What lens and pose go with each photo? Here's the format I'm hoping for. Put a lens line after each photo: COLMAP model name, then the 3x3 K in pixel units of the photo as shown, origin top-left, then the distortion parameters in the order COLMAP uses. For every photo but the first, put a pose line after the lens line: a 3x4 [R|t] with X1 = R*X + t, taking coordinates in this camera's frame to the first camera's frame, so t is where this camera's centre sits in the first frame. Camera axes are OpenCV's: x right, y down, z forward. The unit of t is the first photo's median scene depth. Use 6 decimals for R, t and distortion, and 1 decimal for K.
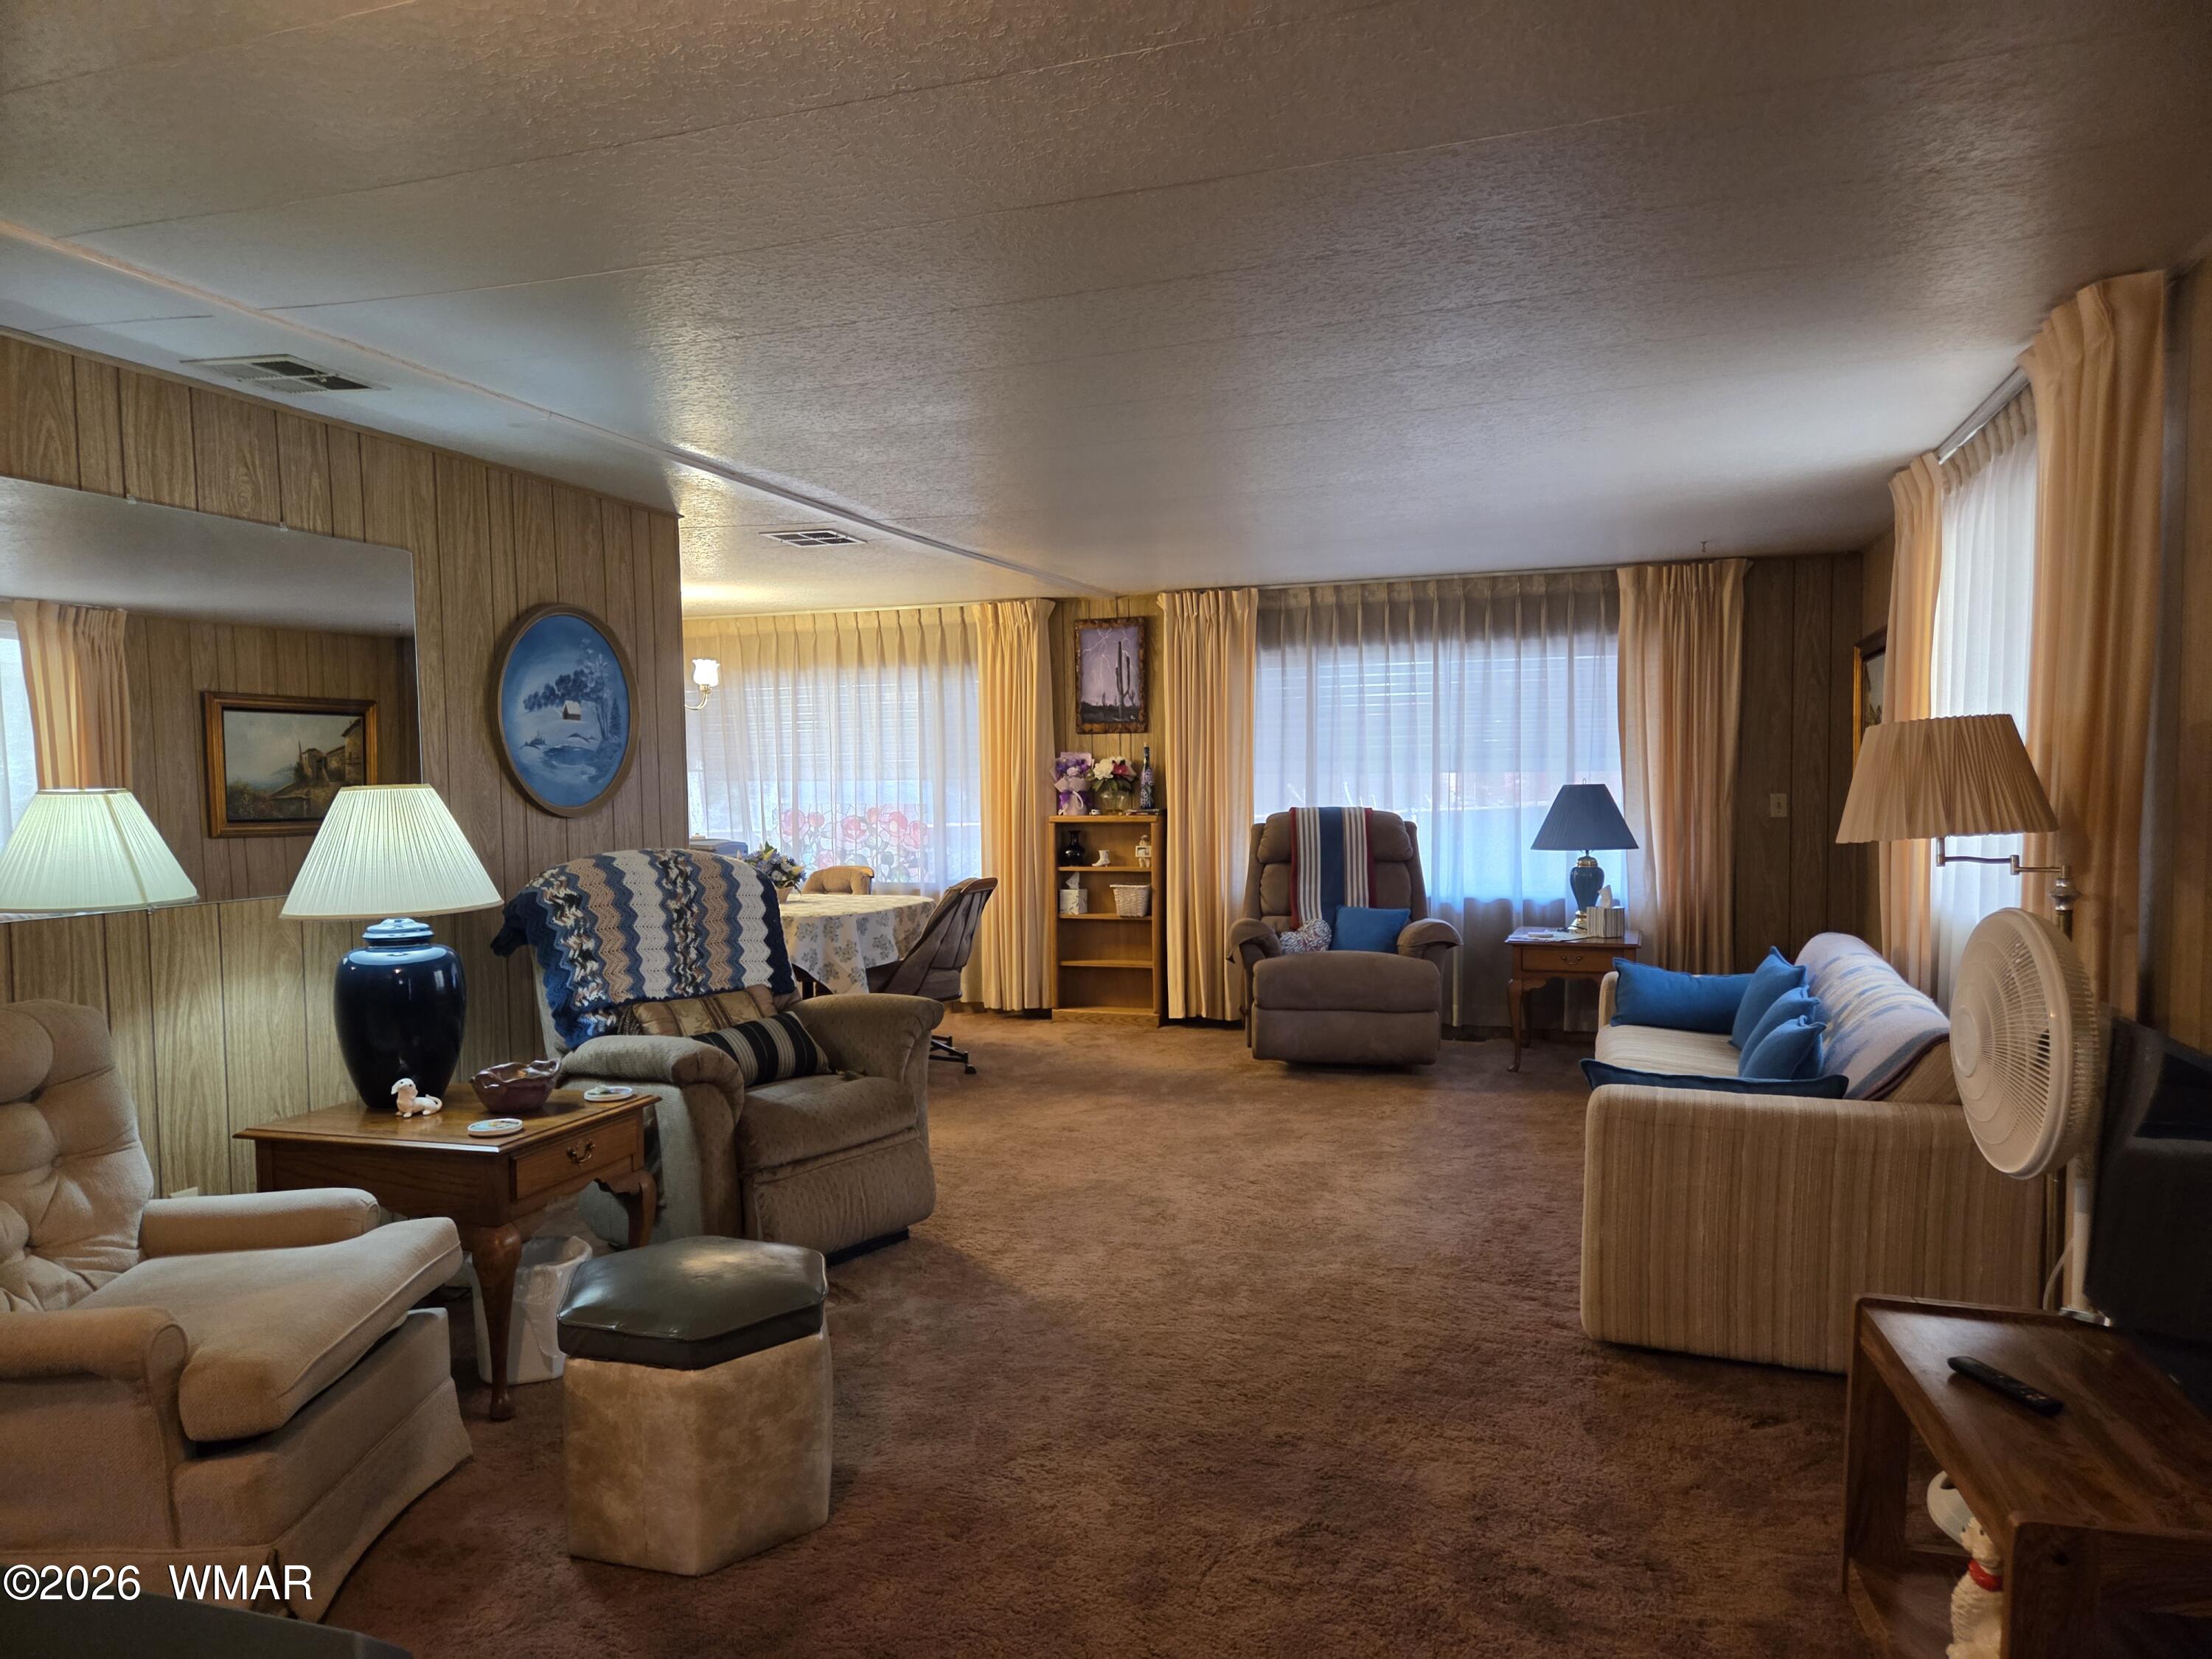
lens RADIAL K [[1474.5, 0, 1104.4], [0, 1474.5, 839.8], [0, 0, 1]] dist [0.077791, -0.070216]
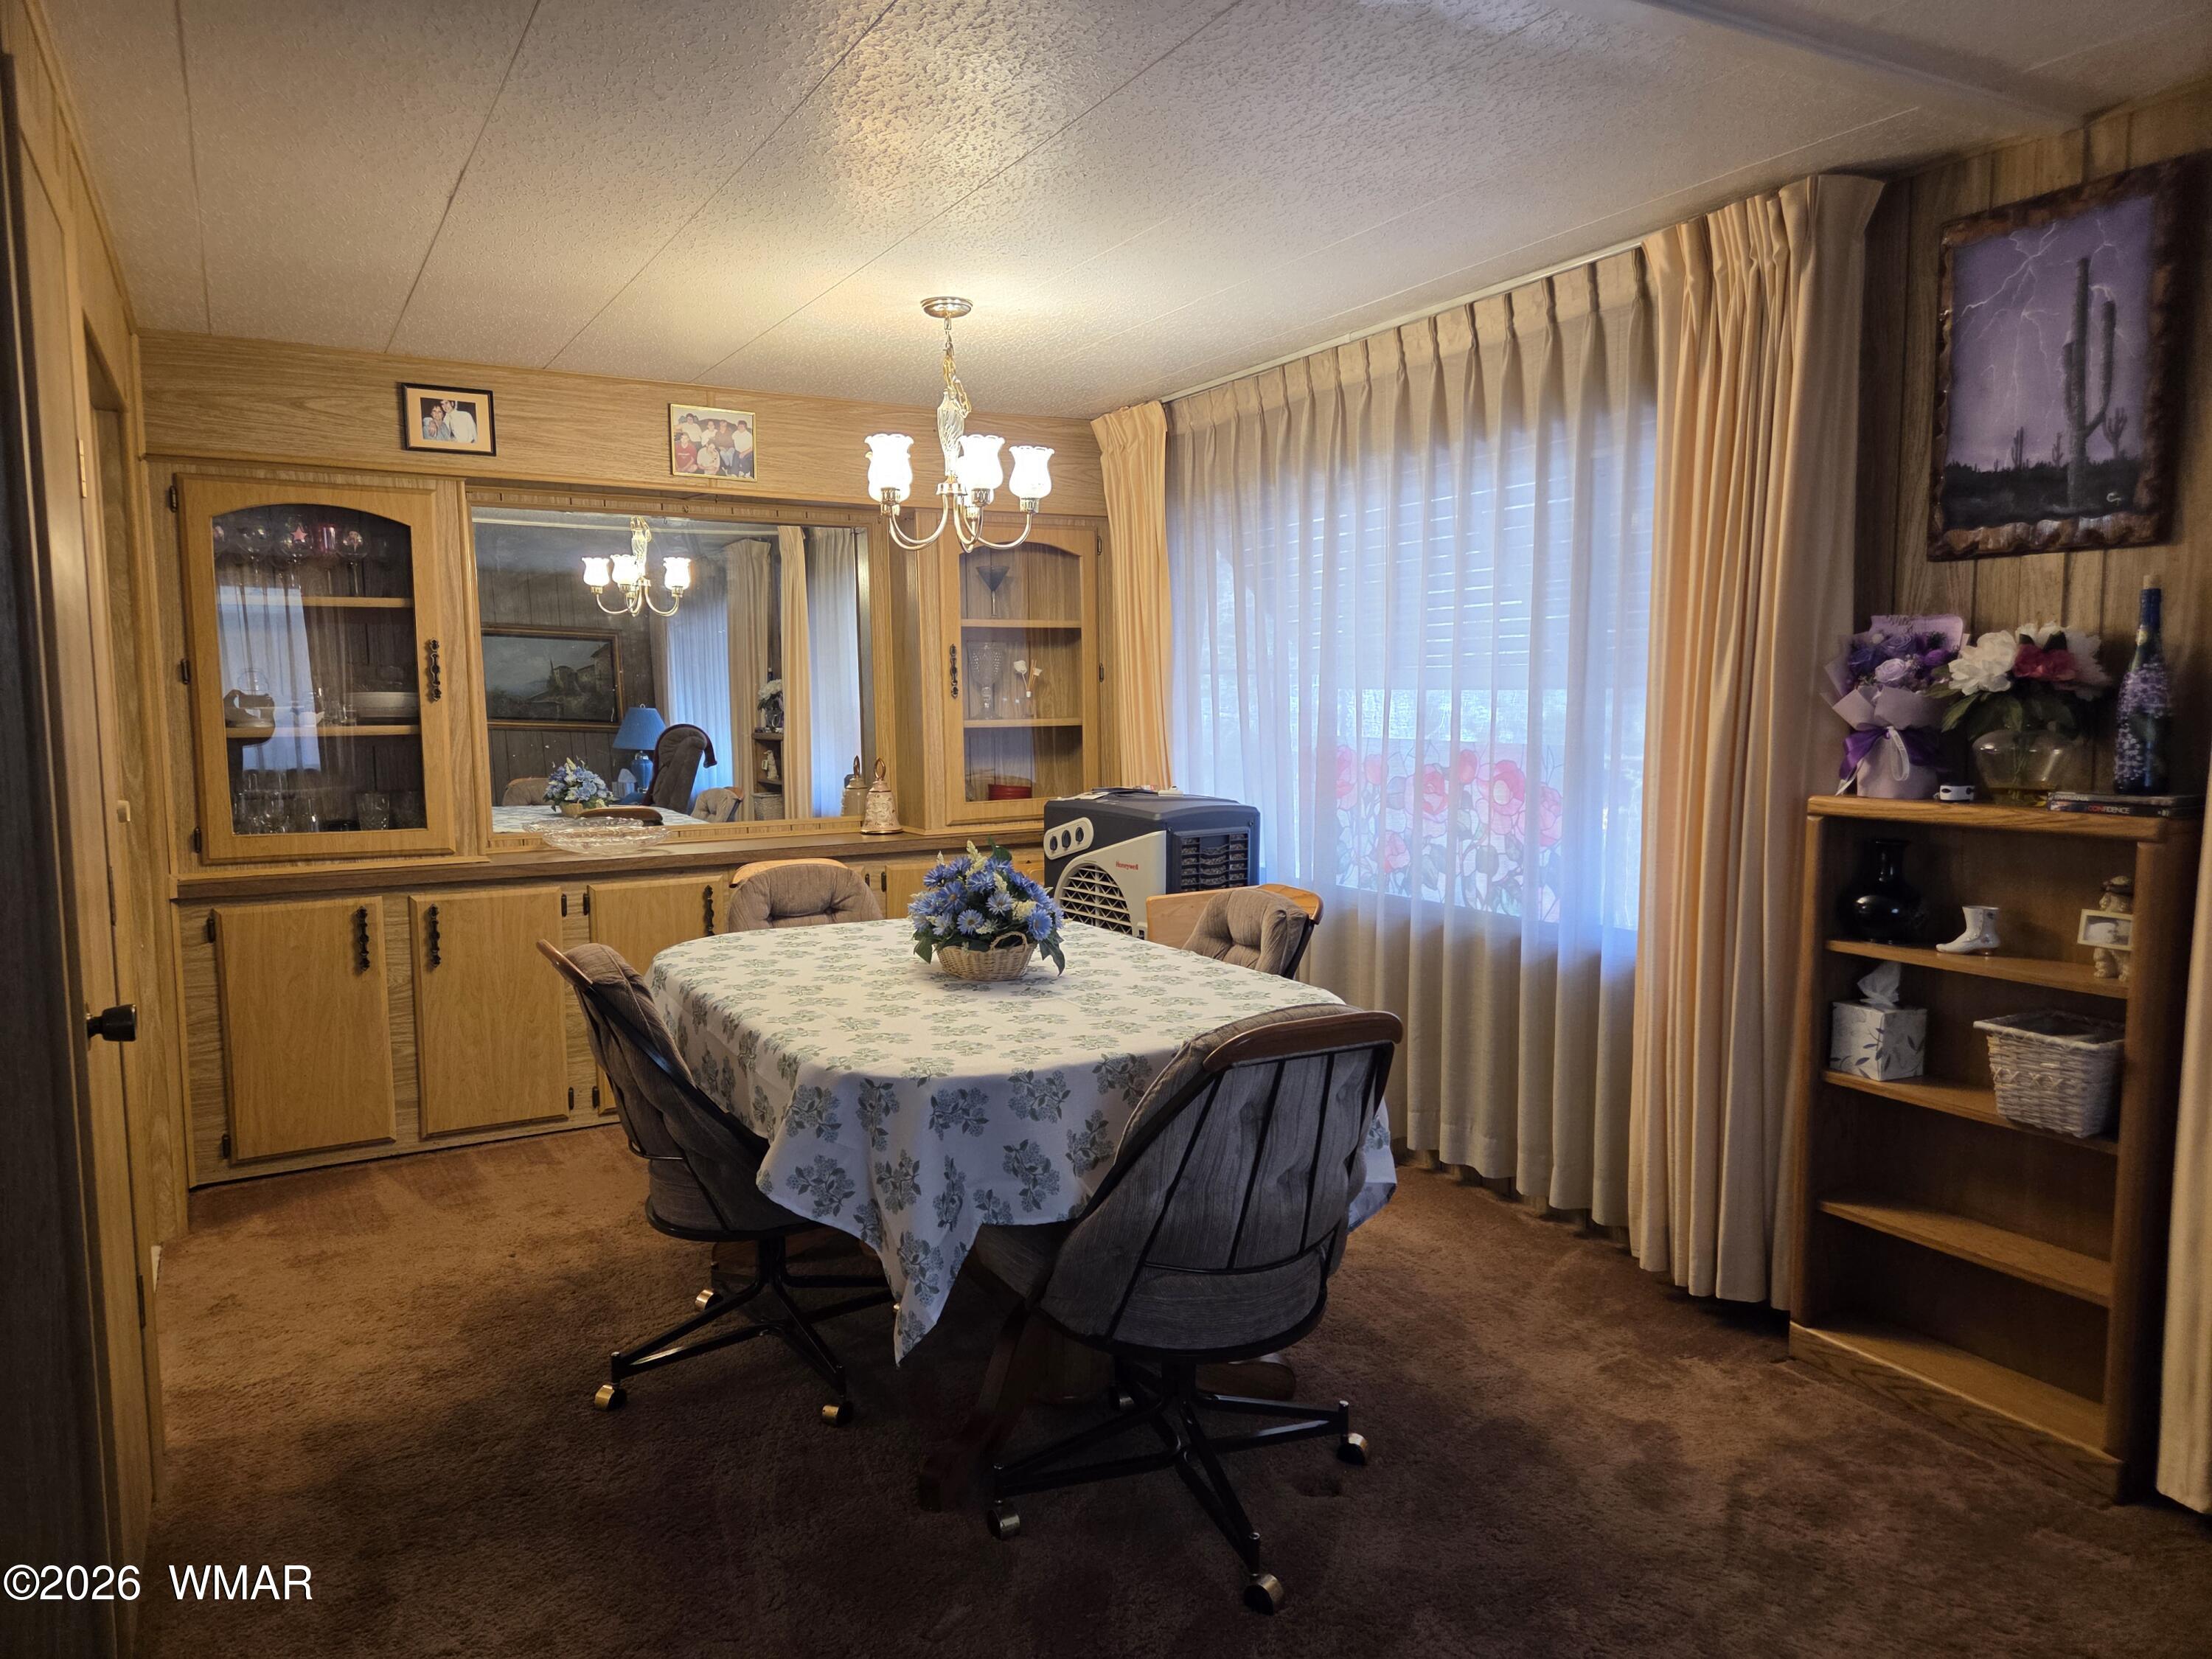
lens RADIAL K [[1474.5, 0, 1101.7], [0, 1474.5, 828.5], [0, 0, 1]] dist [0.077791, -0.070216]
pose [[0.748227, 0.069876, -0.659753, 0.073744], [-0.029230, 0.996944, 0.072438, -0.029468], [0.662799, -0.034916, 0.747983, 0.613862]]
